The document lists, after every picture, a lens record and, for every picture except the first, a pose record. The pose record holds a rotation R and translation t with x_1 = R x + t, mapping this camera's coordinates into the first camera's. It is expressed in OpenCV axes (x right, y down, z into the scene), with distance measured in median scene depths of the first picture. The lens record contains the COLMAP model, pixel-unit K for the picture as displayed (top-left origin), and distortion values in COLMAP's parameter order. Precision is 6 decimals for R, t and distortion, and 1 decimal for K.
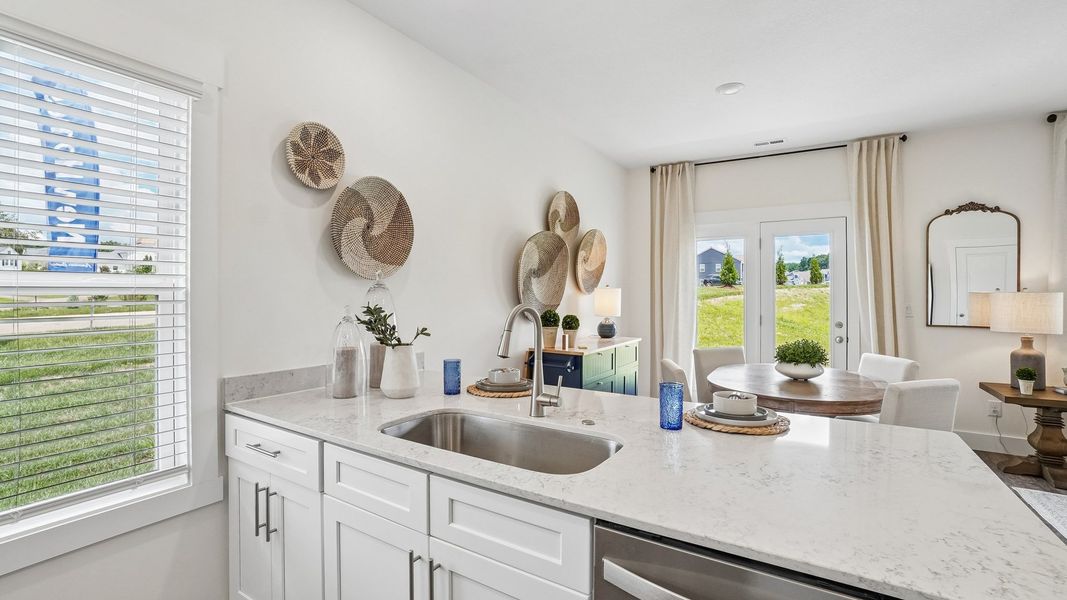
lens RADIAL K [[474.8, 0, 533.1], [0, 474.8, 288.9], [0, 0, 1]] dist [-0.060315, 0.021322]
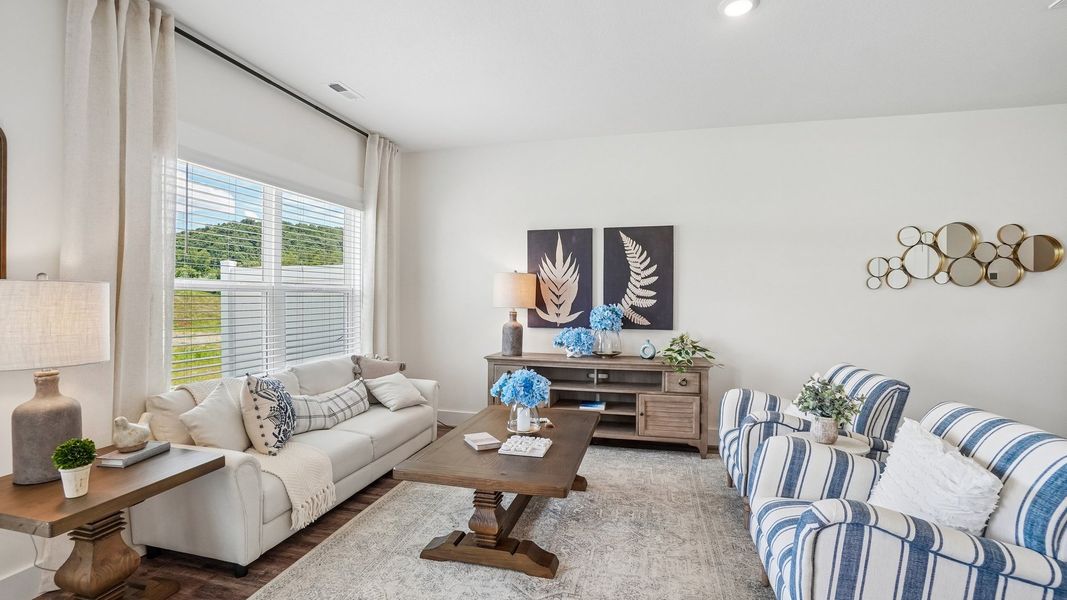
lens RADIAL K [[474.8, 0, 533.1], [0, 474.8, 288.9], [0, 0, 1]] dist [-0.060315, 0.021322]
pose [[-0.313526, 0.010675, 0.949520, 0.483099], [-0.010094, 0.999843, -0.014574, 0.017481], [-0.949526, -0.014154, -0.313369, 0.708551]]
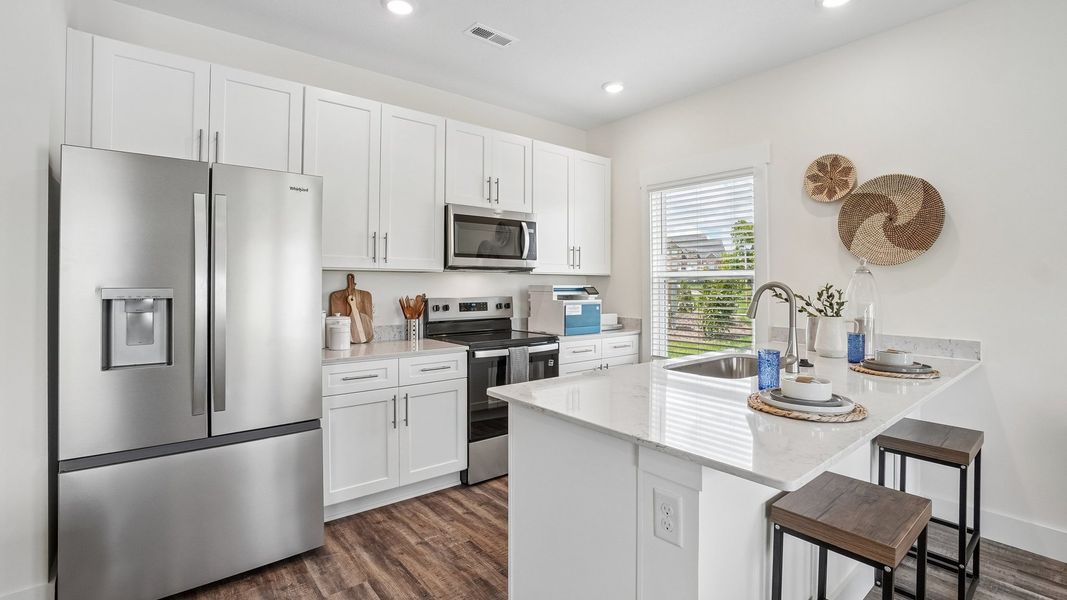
lens RADIAL K [[474.8, 0, 533.1], [0, 474.8, 288.9], [0, 0, 1]] dist [-0.060315, 0.021322]
pose [[-0.317055, 0.000839, -0.948407, 0.707766], [0.004822, 0.999988, -0.000727, 0.024210], [0.948395, -0.004803, -0.317055, 0.387223]]
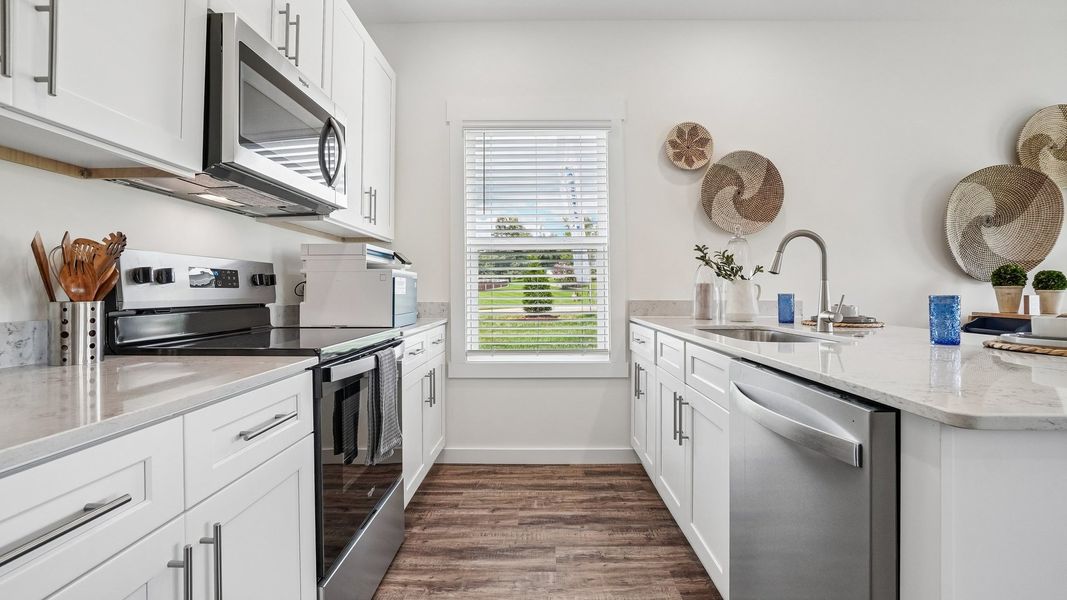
lens RADIAL K [[474.8, 0, 533.1], [0, 474.8, 288.9], [0, 0, 1]] dist [-0.060315, 0.021322]
pose [[0.523090, -0.011073, -0.852206, 0.294251], [0.015082, 0.999879, -0.003734, 0.083392], [0.852144, -0.010900, 0.523193, -0.069508]]
